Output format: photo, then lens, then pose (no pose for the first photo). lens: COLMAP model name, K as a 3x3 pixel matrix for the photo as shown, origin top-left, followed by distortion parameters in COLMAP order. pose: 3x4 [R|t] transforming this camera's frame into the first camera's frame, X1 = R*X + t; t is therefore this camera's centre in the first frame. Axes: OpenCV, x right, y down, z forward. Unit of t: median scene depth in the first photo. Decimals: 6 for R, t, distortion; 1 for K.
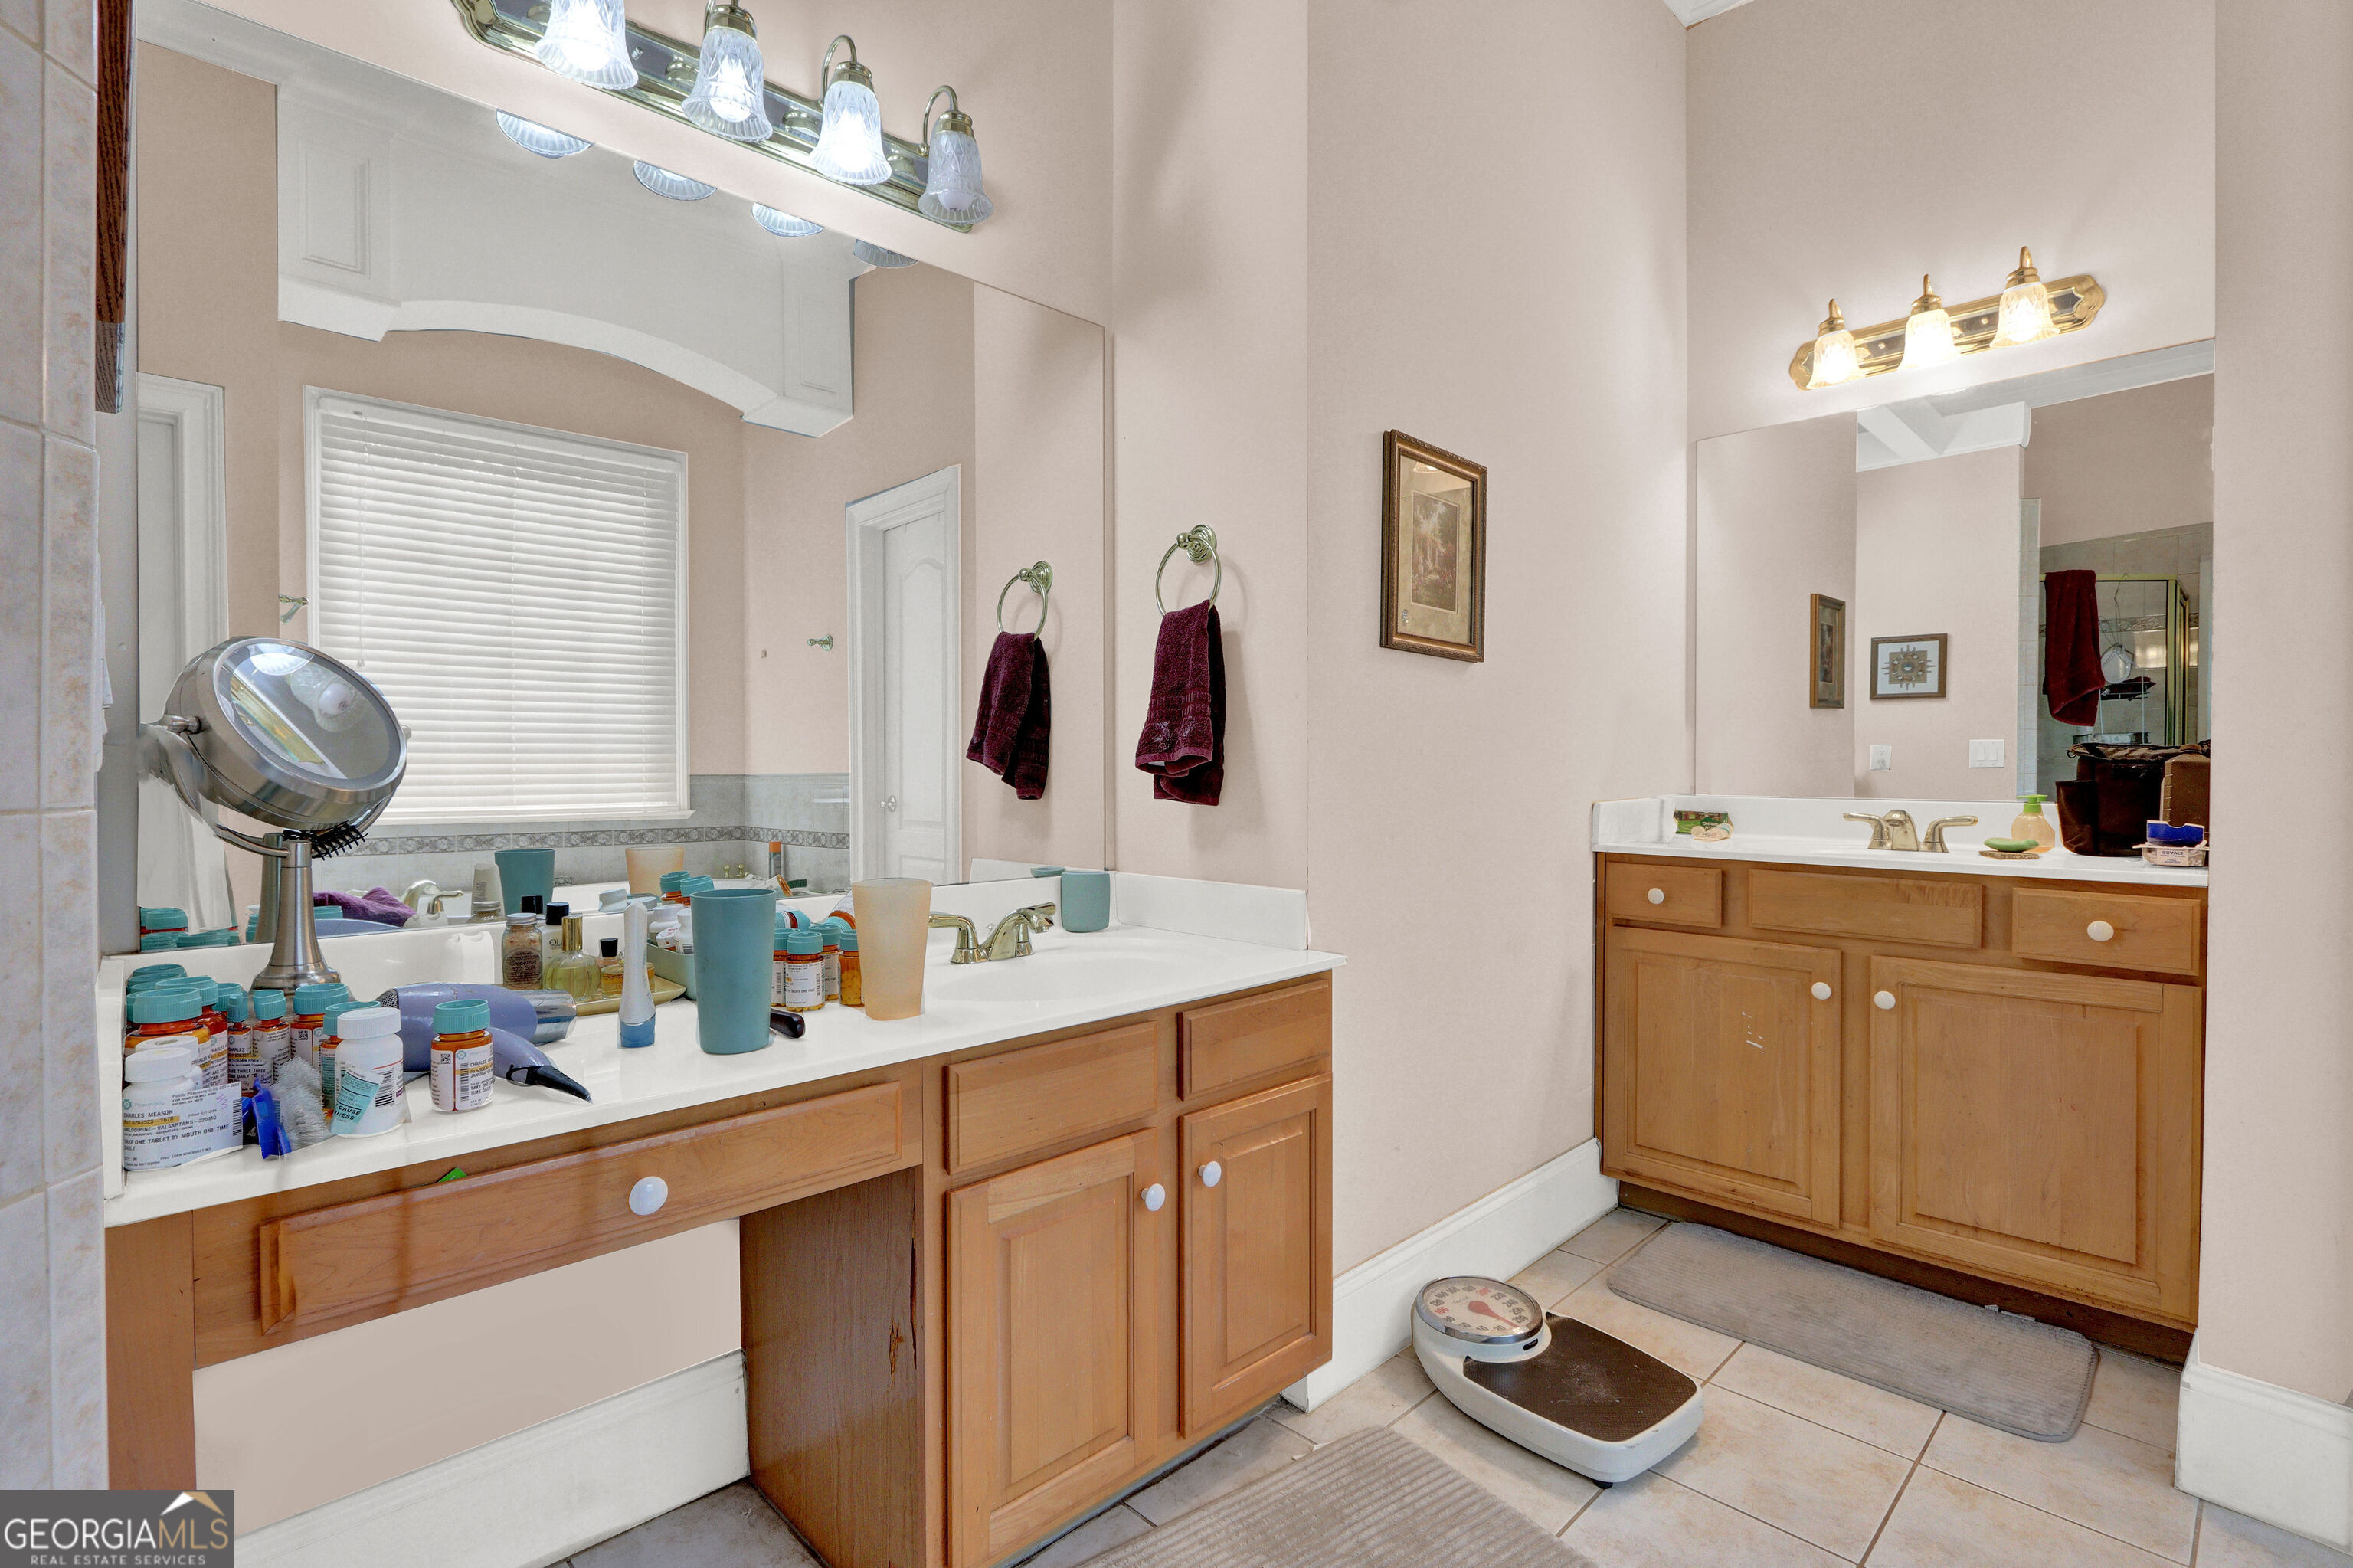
lens RADIAL K [[1107.3, 0, 1159.5], [0, 1107.3, 768.0], [0, 0, 1]] dist [-0.013979, 0.000118]
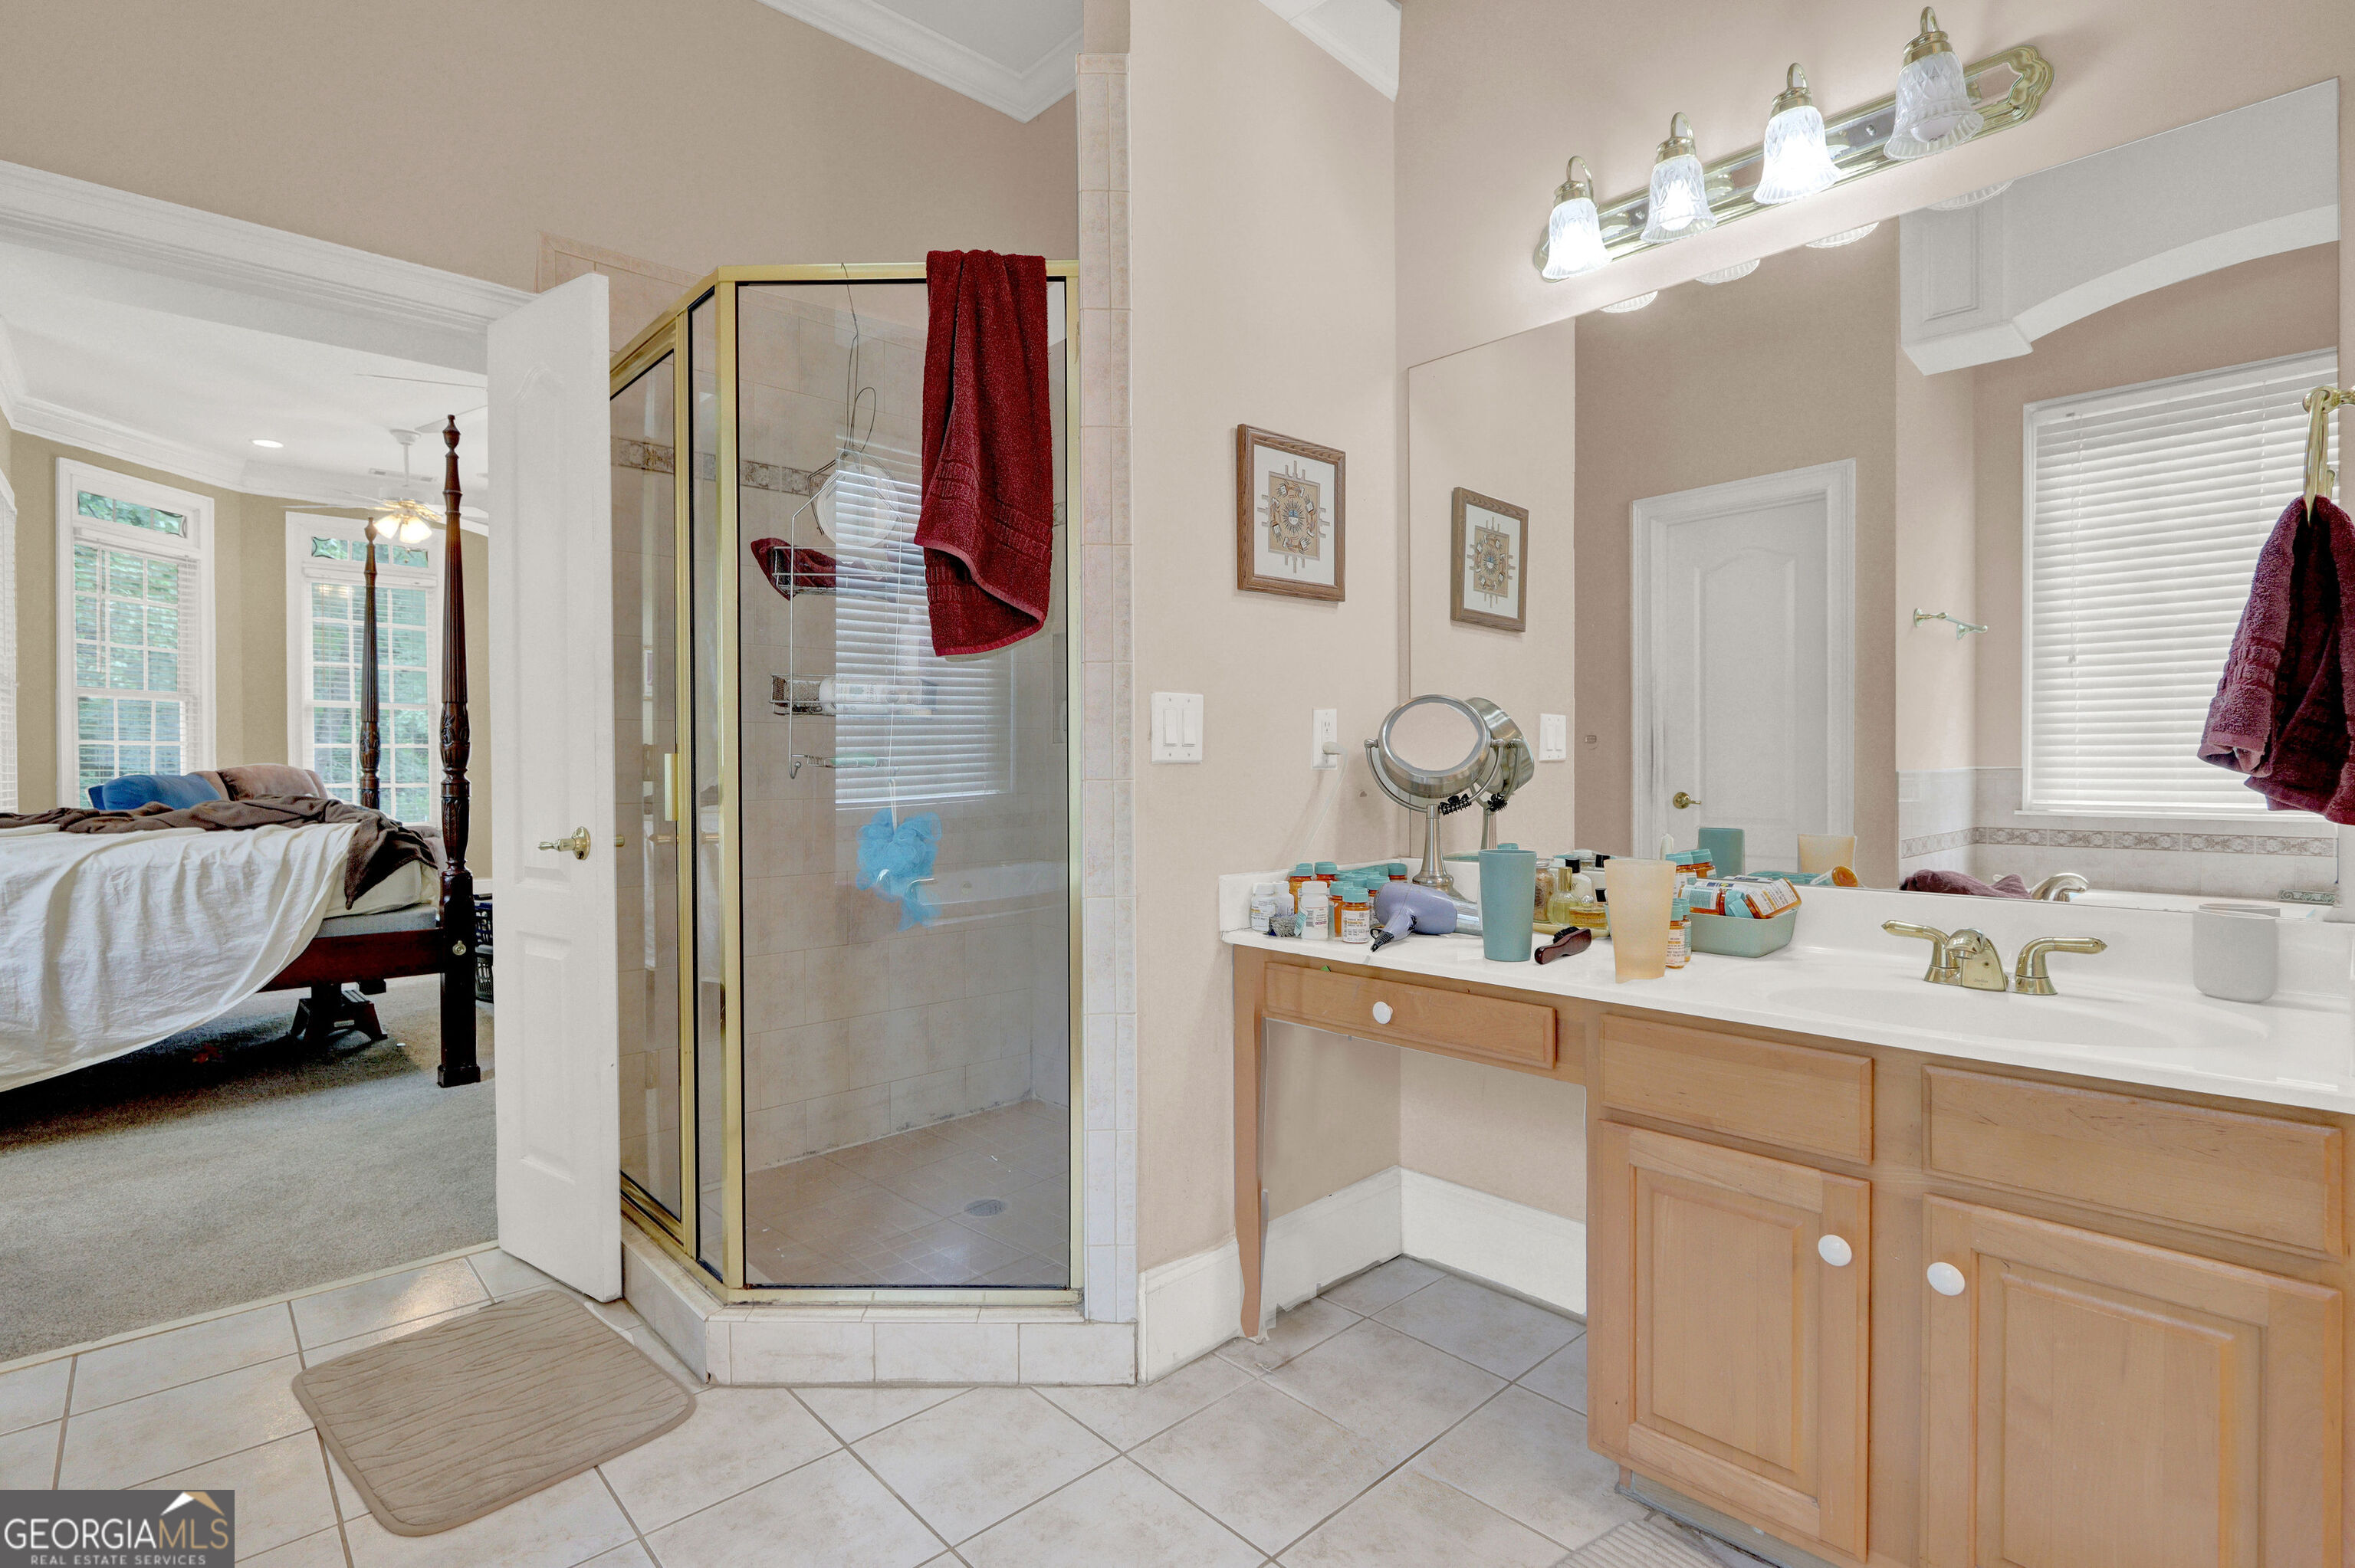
lens RADIAL K [[1108.0, 0, 1160.3], [0, 1108.0, 781.0], [0, 0, 1]] dist [-0.013979, 0.000118]
pose [[-0.022459, 0.015734, -0.999624, 0.379158], [0.003845, 0.999870, 0.015652, -0.001009], [0.999740, -0.003492, -0.022516, 0.208404]]
